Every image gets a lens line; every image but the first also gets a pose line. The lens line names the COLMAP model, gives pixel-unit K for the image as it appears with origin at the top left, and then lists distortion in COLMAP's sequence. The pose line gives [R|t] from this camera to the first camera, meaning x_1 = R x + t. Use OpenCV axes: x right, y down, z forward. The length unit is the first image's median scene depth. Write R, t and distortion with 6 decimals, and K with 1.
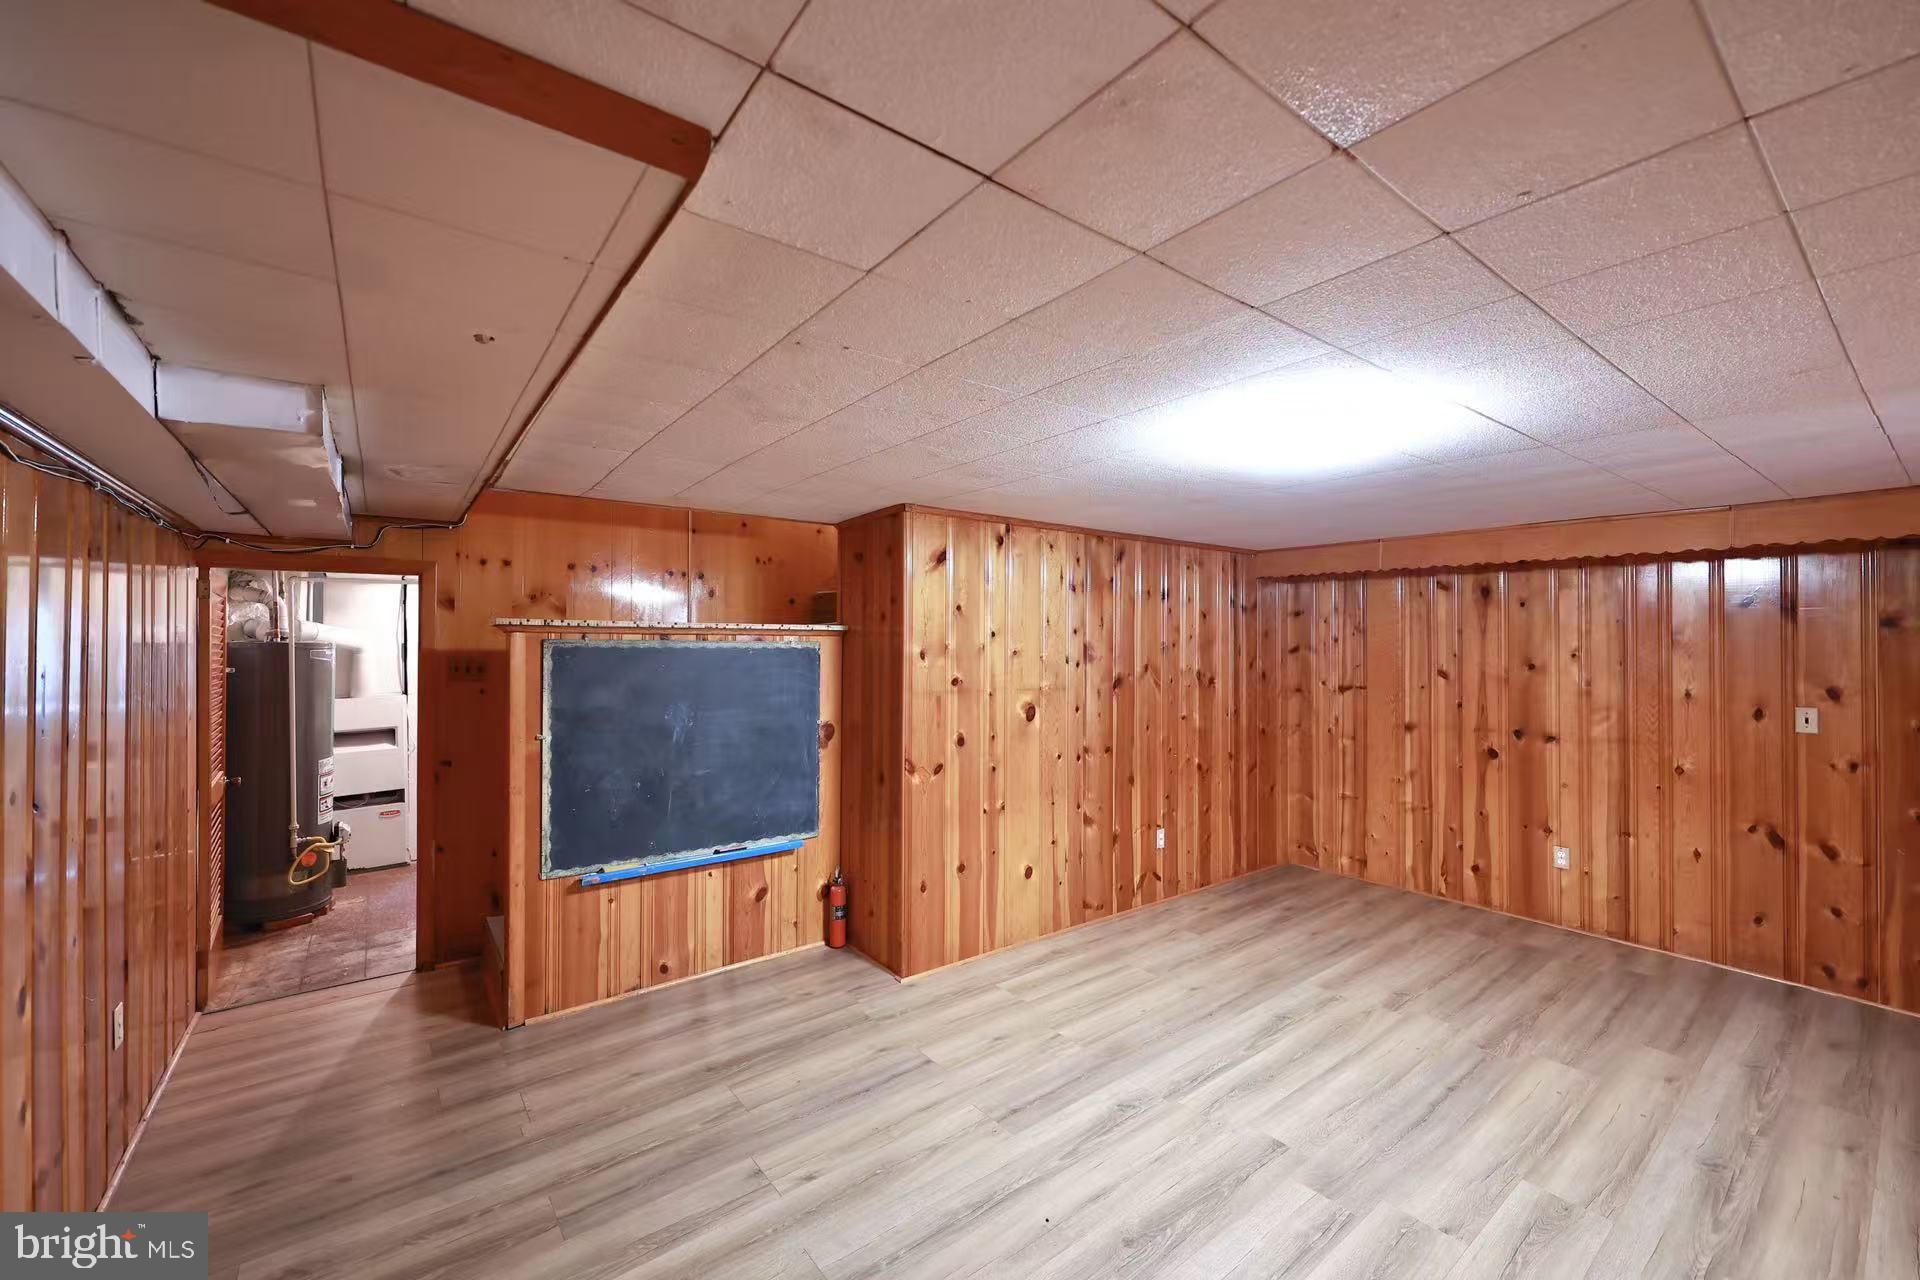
lens RADIAL K [[769.7, 0, 962.9], [0, 769.7, 641.4], [0, 0, 1]] dist [0.001128, -0.000144]
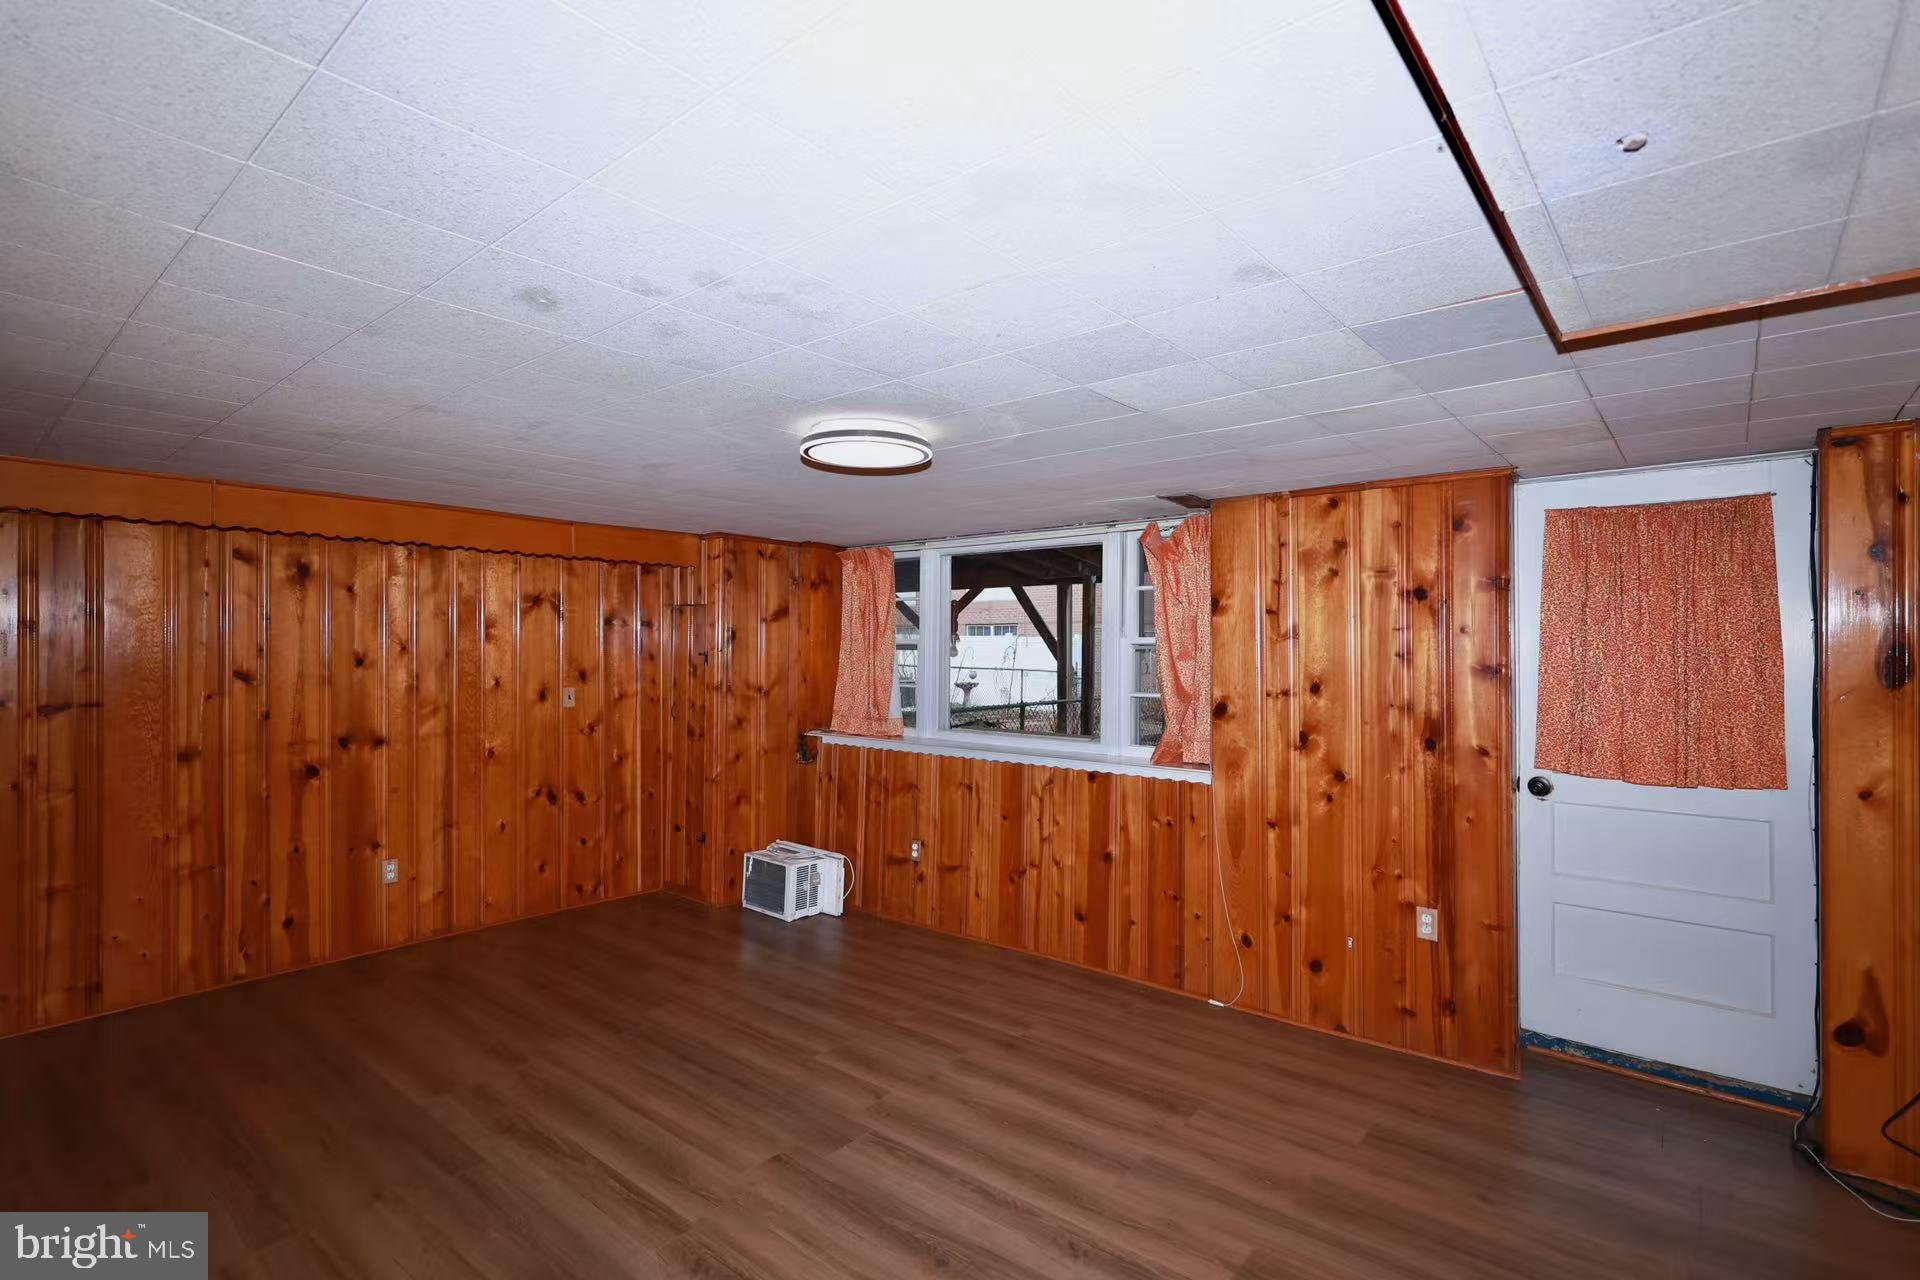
lens RADIAL K [[914.6, 0, 959.8], [0, 914.6, 635.5], [0, 0, 1]] dist [0.008688, -0.000181]
pose [[-0.230354, 0.002904, 0.973103, -0.474420], [-0.008303, 0.999953, -0.004950, 0.002818], [-0.973072, -0.009220, -0.230319, 0.655249]]
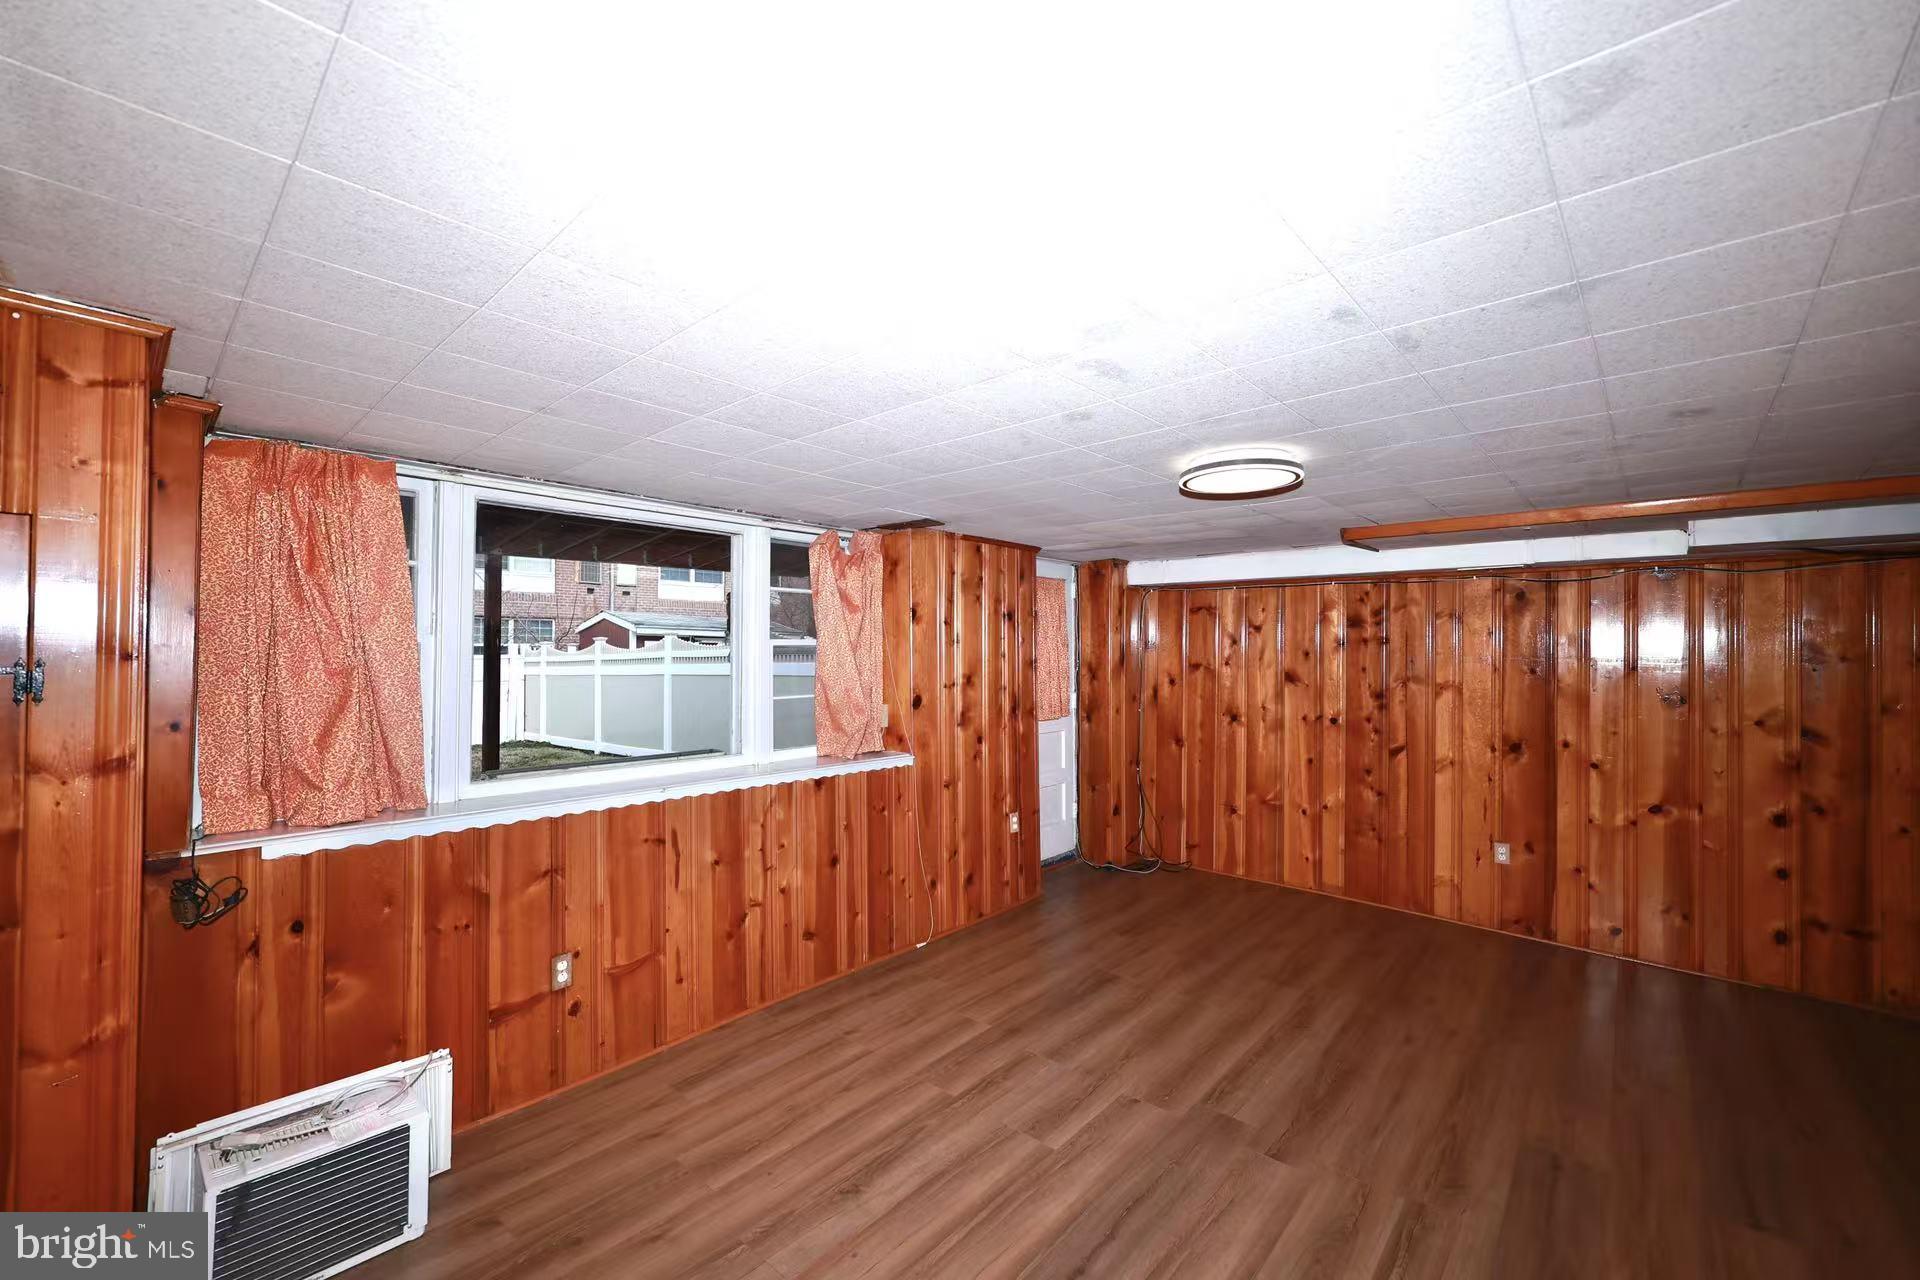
lens RADIAL K [[769.7, 0, 962.9], [0, 769.7, 641.4], [0, 0, 1]] dist [0.001128, -0.000144]
pose [[-0.980642, -0.015380, -0.195207, 0.623339], [-0.011744, 0.999736, -0.019769, 0.016980], [0.195459, -0.017094, -0.980563, 1.178938]]
